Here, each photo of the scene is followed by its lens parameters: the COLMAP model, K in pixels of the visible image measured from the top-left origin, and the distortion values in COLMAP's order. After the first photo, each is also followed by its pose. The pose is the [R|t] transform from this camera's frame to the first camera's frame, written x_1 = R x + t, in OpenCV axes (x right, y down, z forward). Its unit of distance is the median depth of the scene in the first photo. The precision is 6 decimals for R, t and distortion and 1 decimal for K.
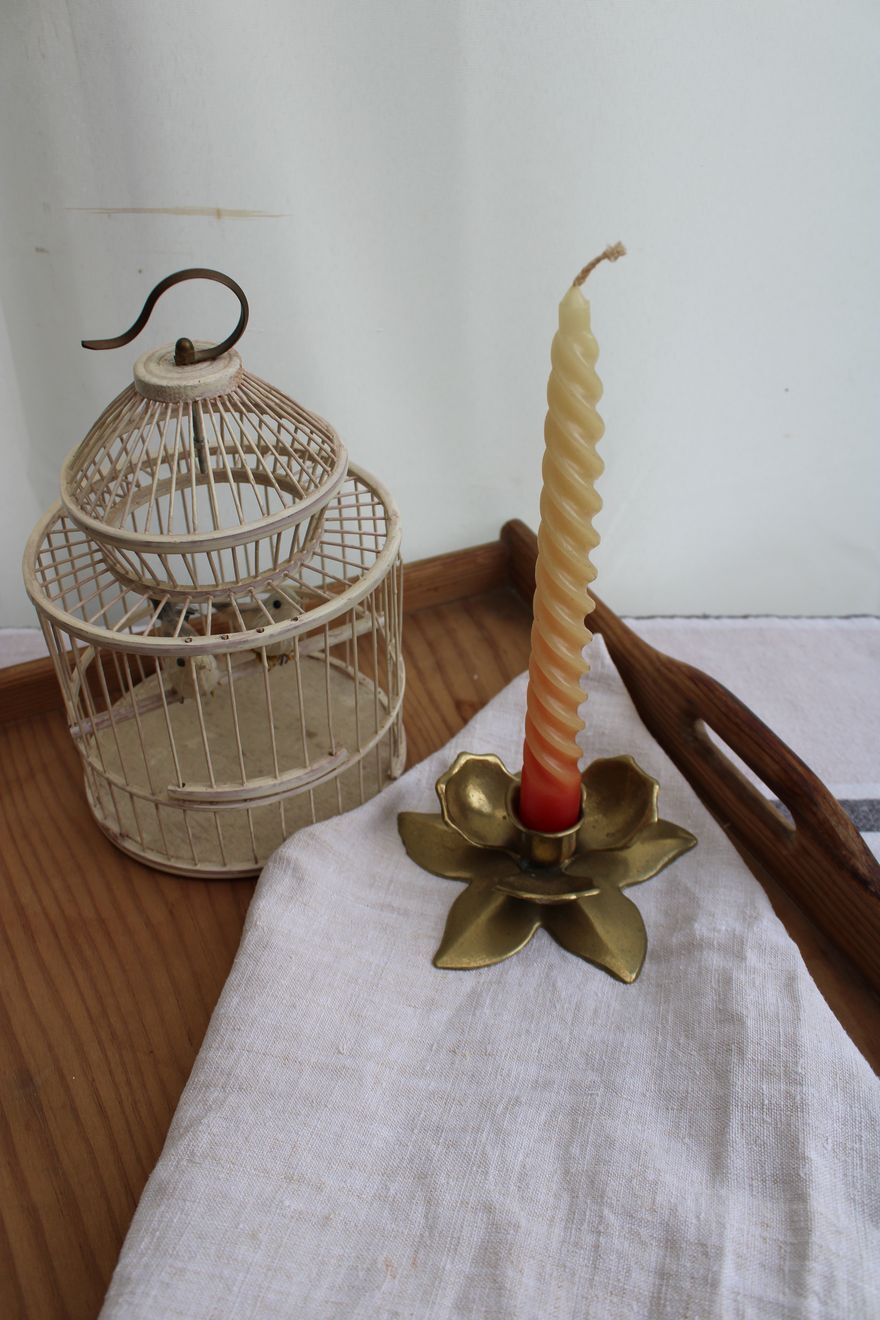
lens RADIAL K [[1107.2, 0, 440.0], [0, 1107.2, 660.0], [0, 0, 1]] dist [-0.123983, 0.004526]
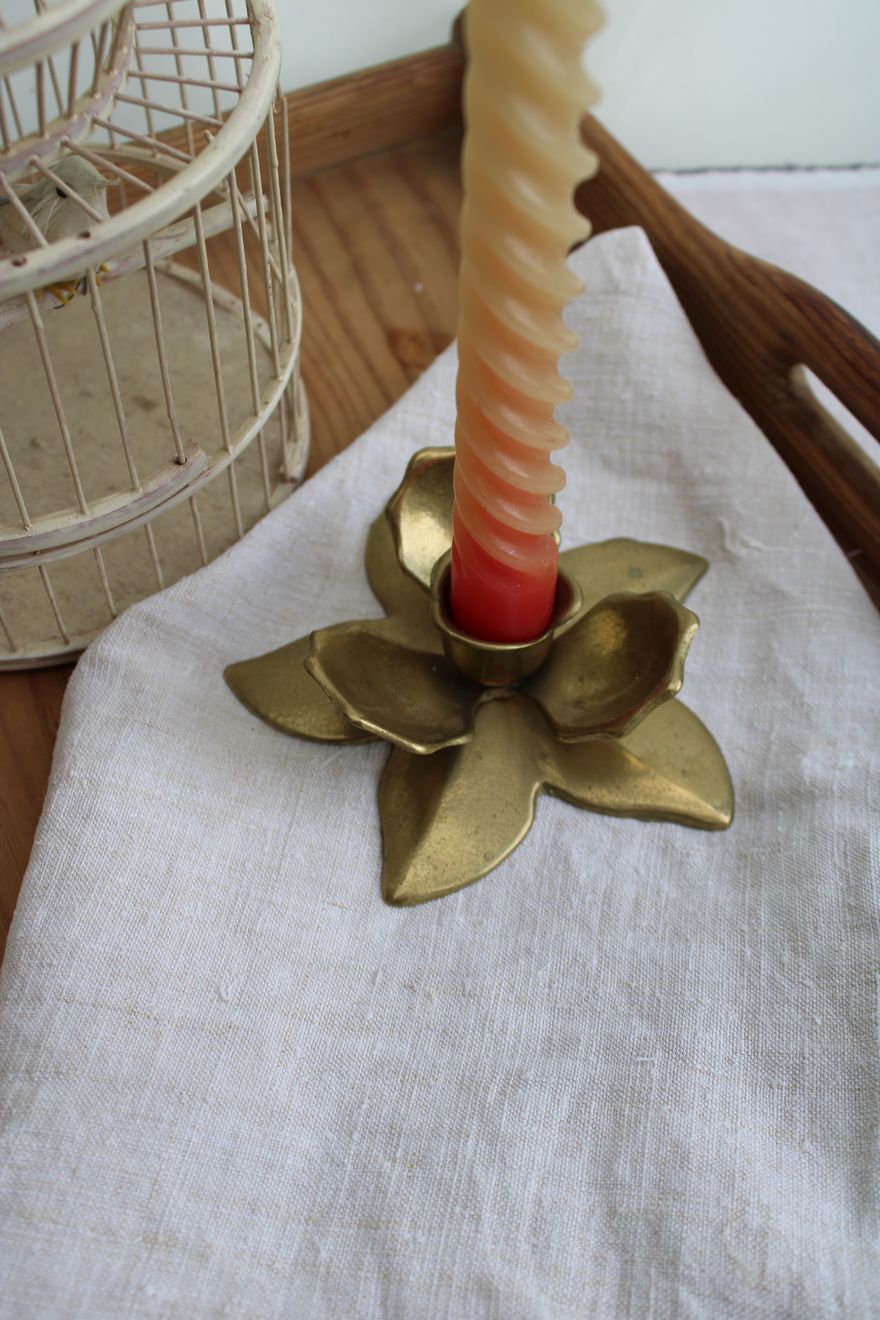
lens RADIAL K [[1467.2, 0, 440.0], [0, 1467.2, 660.0], [0, 0, 1]] dist [-0.084265, -0.002181]
pose [[0.998101, -0.041705, 0.045326, -0.001023], [0.025689, 0.950693, 0.309067, -0.046945], [-0.055981, -0.307316, 0.949960, 0.234701]]
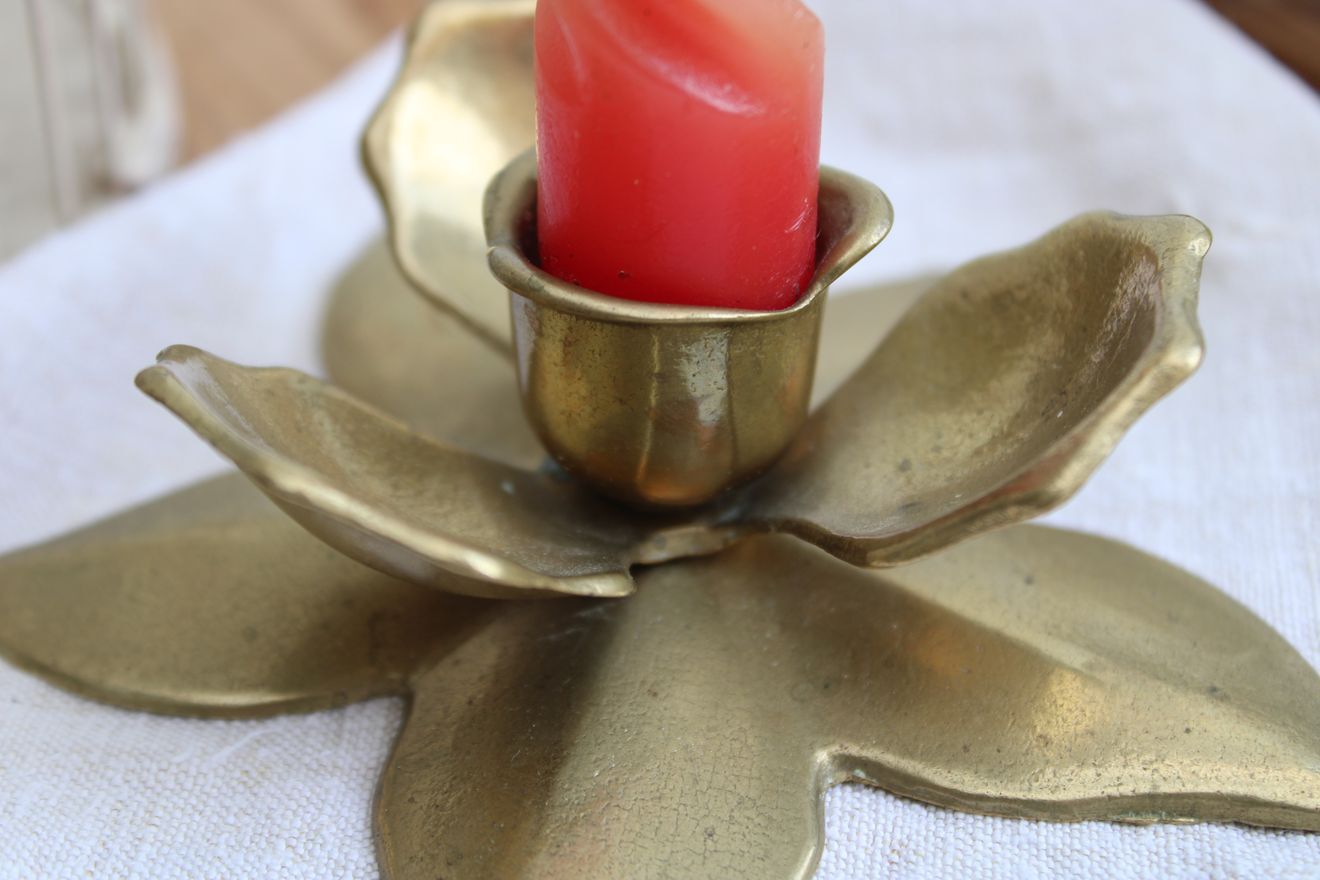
lens RADIAL K [[2459.9, 0, 662.4], [0, 2459.9, 410.1], [0, 0, 1]] dist [0.013176, 0.182553]
pose [[0.985767, -0.086202, 0.144333, -0.007815], [0.090935, 0.995504, -0.026507, 0.200854], [-0.141399, 0.039255, 0.989174, 0.489960]]
